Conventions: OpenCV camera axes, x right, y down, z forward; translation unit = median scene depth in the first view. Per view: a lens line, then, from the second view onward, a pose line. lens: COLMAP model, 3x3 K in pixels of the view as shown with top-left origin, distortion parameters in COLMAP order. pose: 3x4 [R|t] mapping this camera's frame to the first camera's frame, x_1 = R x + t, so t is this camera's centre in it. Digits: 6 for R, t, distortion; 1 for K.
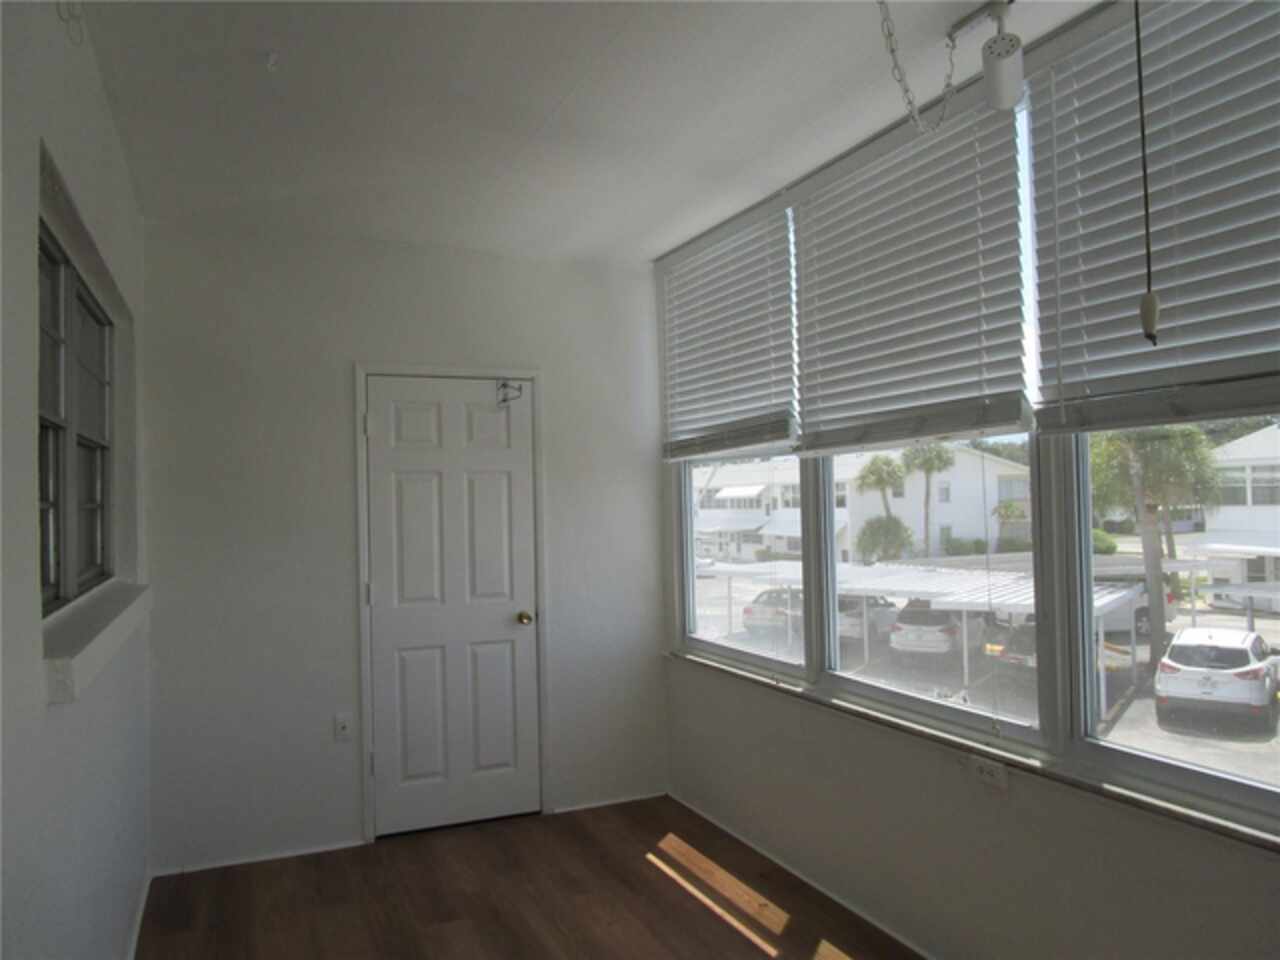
lens RADIAL K [[935.8, 0, 634.2], [0, 935.8, 484.1], [0, 0, 1]] dist [-0.007975, 0.007888]
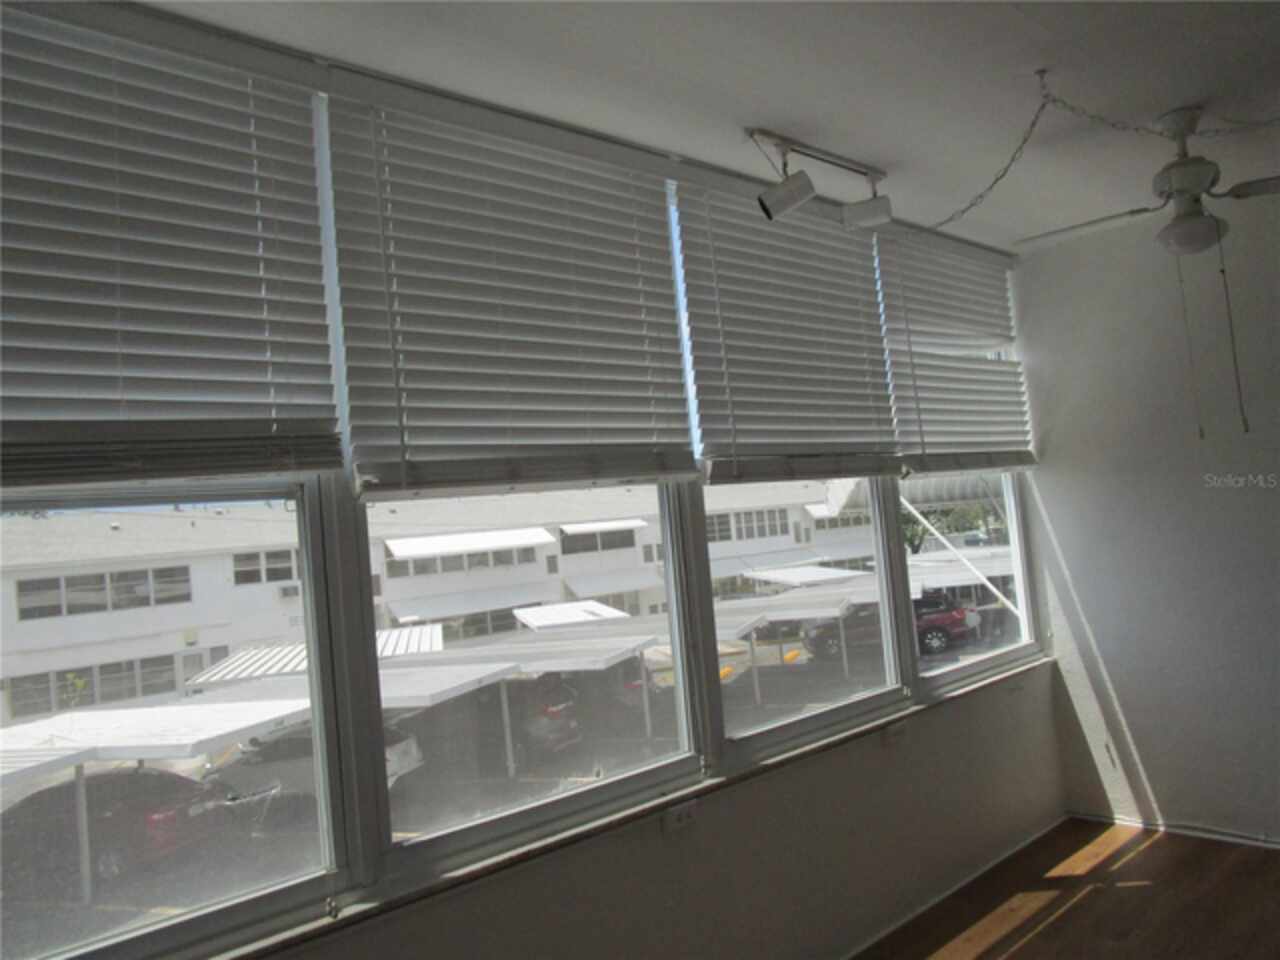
lens RADIAL K [[922.3, 0, 677.3], [0, 922.3, 480.6], [0, 0, 1]] dist [-0.010545, -0.000381]
pose [[-0.318909, 0.109122, 0.941482, -0.429515], [0.087999, 0.992468, -0.085224, 0.025783], [-0.943691, 0.055671, -0.326110, 0.959220]]
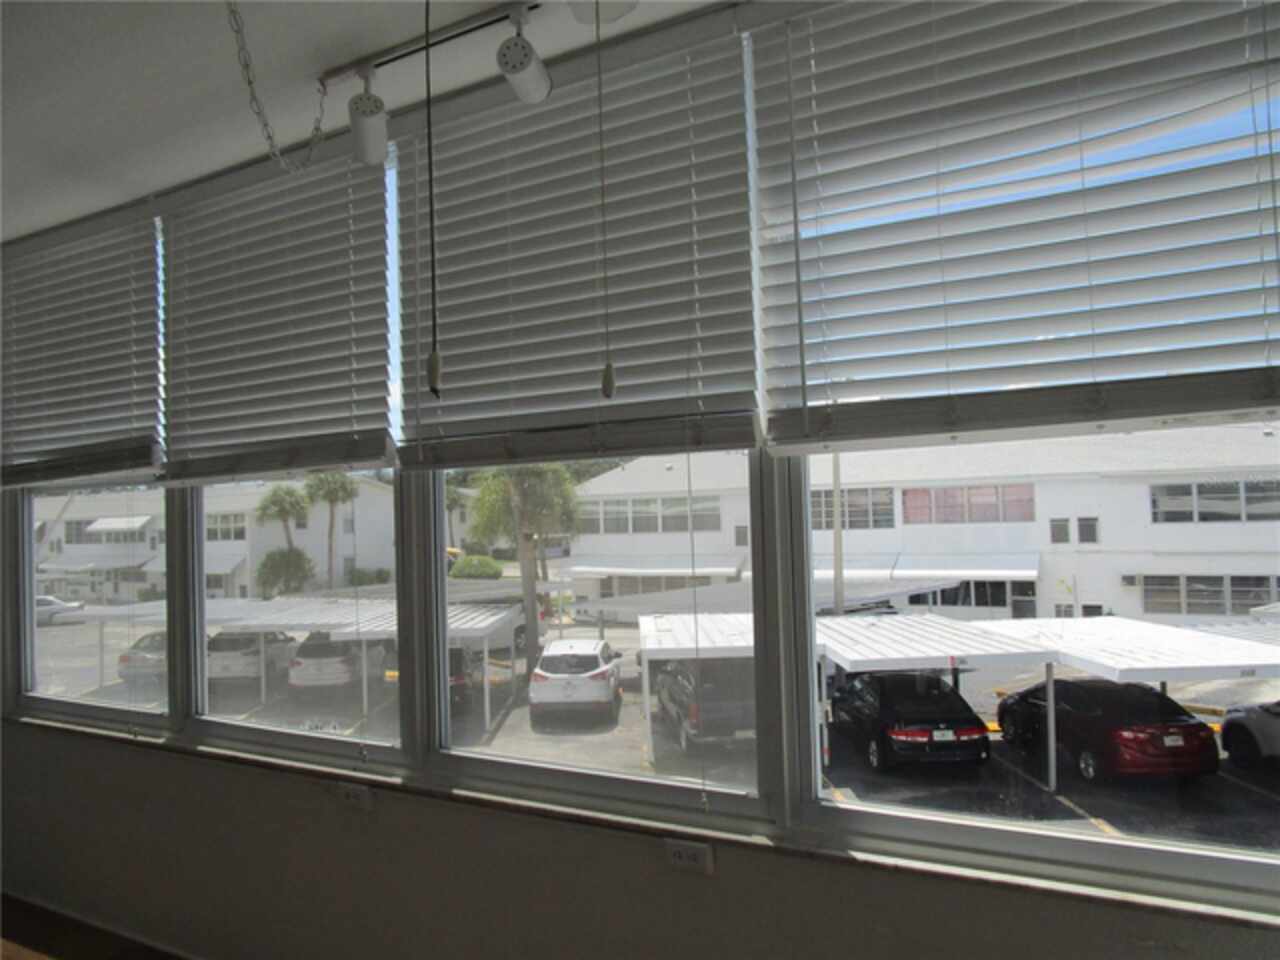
lens RADIAL K [[935.8, 0, 634.2], [0, 935.8, 484.1], [0, 0, 1]] dist [-0.007975, 0.007888]
pose [[0.815930, 0.020487, 0.577787, 0.021250], [-0.001267, 0.999433, -0.033649, -0.001025], [-0.578149, 0.026723, 0.815493, -0.019068]]
